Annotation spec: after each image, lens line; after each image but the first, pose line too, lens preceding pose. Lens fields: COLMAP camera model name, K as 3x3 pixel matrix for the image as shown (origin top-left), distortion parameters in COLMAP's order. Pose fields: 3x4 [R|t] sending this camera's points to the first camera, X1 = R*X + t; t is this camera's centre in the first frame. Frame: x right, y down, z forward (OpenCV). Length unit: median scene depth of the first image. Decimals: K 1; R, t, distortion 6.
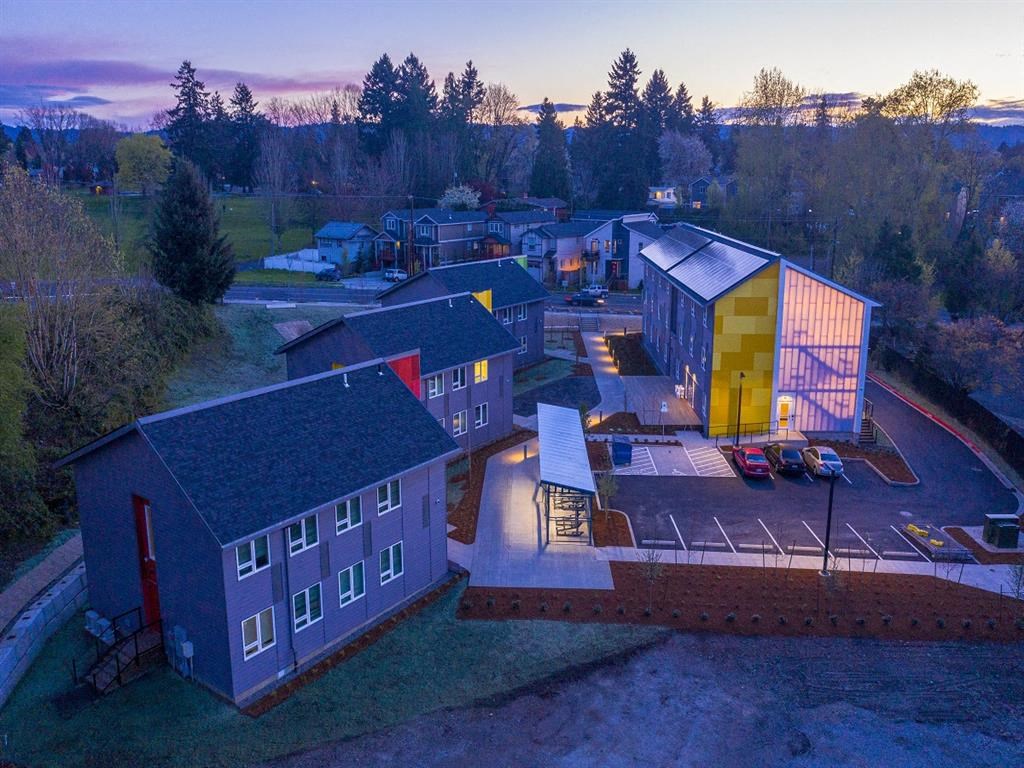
lens RADIAL K [[744.7, 0, 535.6], [0, 744.7, 312.9], [0, 0, 1]] dist [-0.011388, -0.002914]
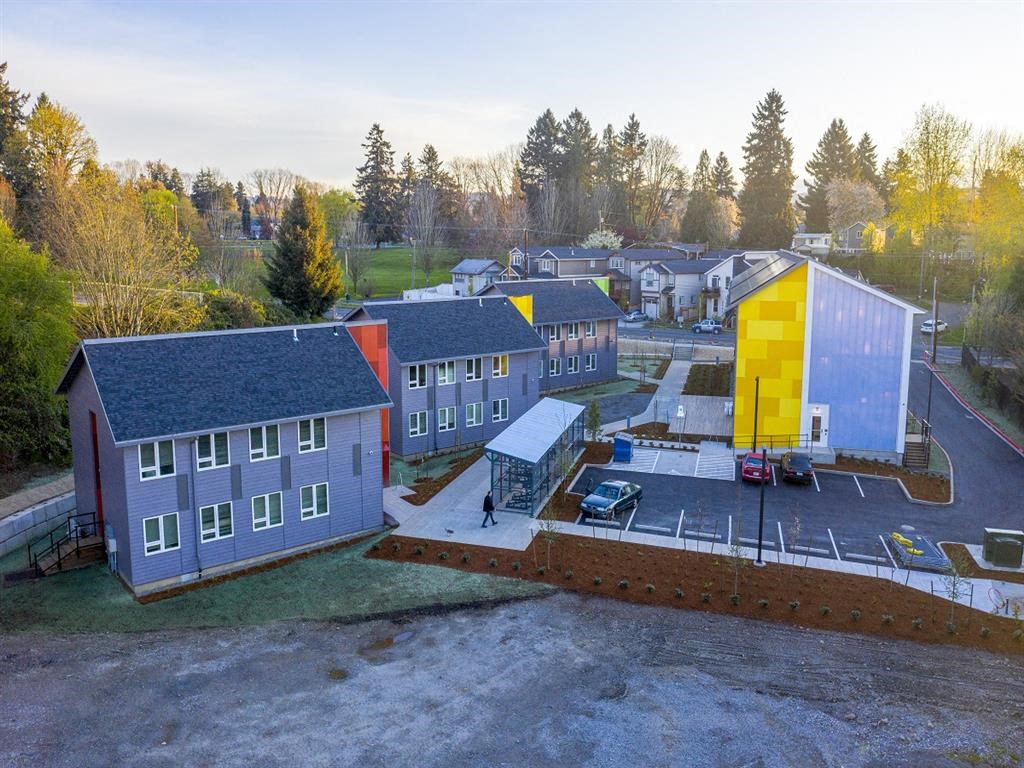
lens RADIAL K [[752.4, 0, 576.6], [0, 752.4, 339.2], [0, 0, 1]] dist [-0.008417, -0.011295]
pose [[0.974341, 0.027072, -0.223441, 0.258036], [-0.039911, 0.997789, -0.053146, 0.090300], [0.221508, 0.060700, 0.973267, 0.006868]]
